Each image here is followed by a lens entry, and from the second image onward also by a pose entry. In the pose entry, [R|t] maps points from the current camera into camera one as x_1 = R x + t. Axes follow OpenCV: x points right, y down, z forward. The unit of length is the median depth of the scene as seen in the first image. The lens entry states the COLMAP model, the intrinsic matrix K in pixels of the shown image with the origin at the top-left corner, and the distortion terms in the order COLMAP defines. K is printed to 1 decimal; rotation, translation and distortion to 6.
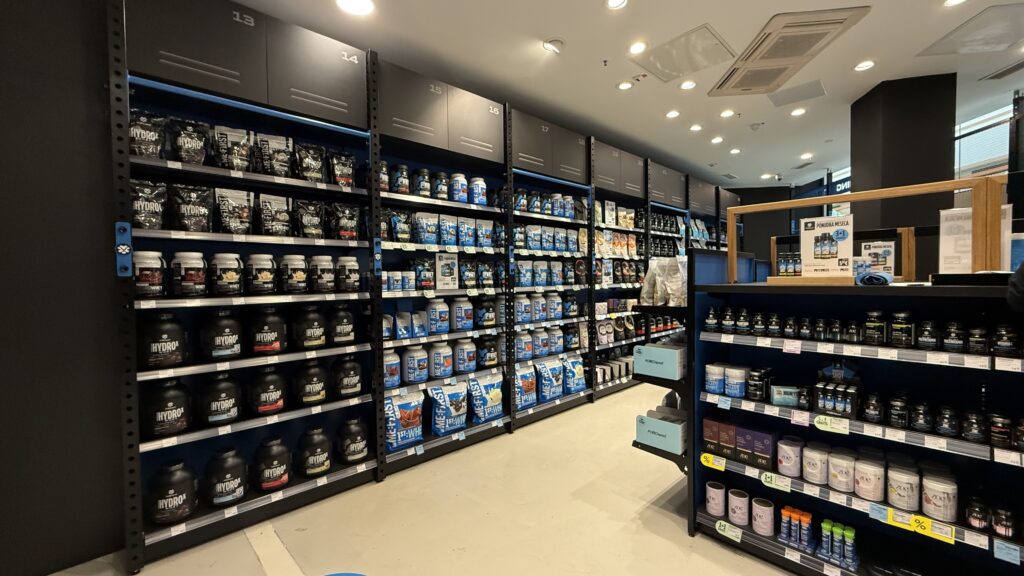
lens RADIAL K [[409.4, 0, 512.0], [0, 409.4, 288.0], [0, 0, 1]] dist [-0.000544, -0.000228]
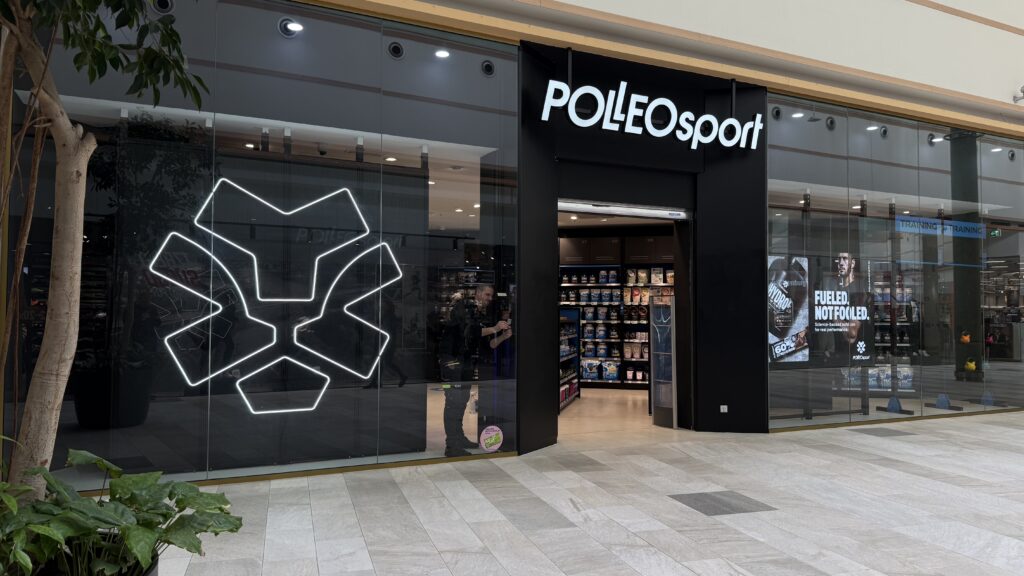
lens RADIAL K [[710.8, 0, 512.0], [0, 710.8, 288.0], [0, 0, 1]] dist [0.129553, -0.001465]
pose [[0.553013, -0.013228, -0.833068, 5.258861], [-0.034316, 0.998664, -0.038637, -0.028231], [0.832466, 0.049955, 0.551820, -2.286823]]
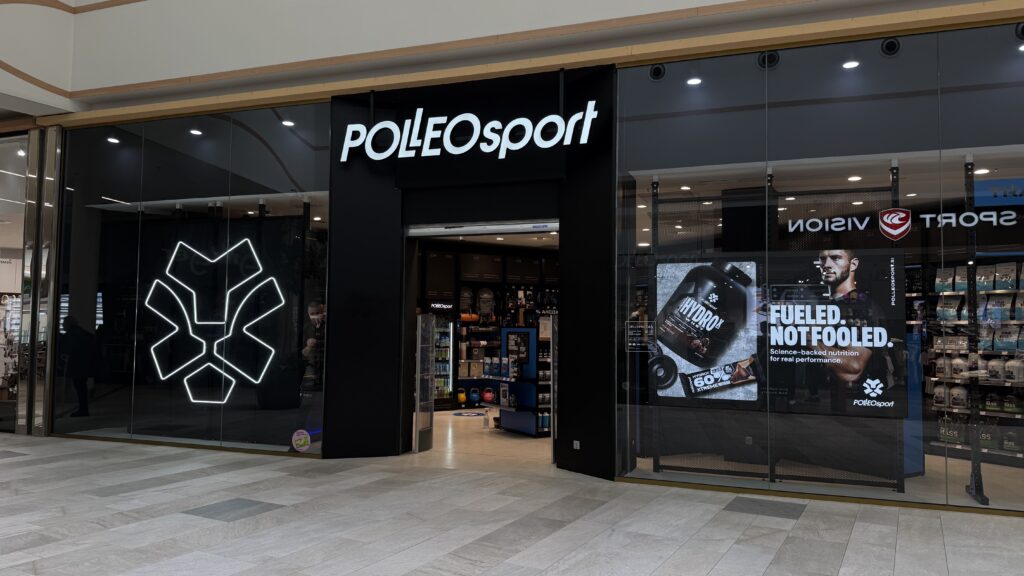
lens RADIAL K [[710.8, 0, 512.0], [0, 710.8, 288.0], [0, 0, 1]] dist [0.129553, -0.001465]
pose [[-0.221532, -0.043588, -0.974178, 6.049373], [-0.032291, 0.998781, -0.037346, -0.173833], [0.974618, 0.023184, -0.222670, 1.498200]]
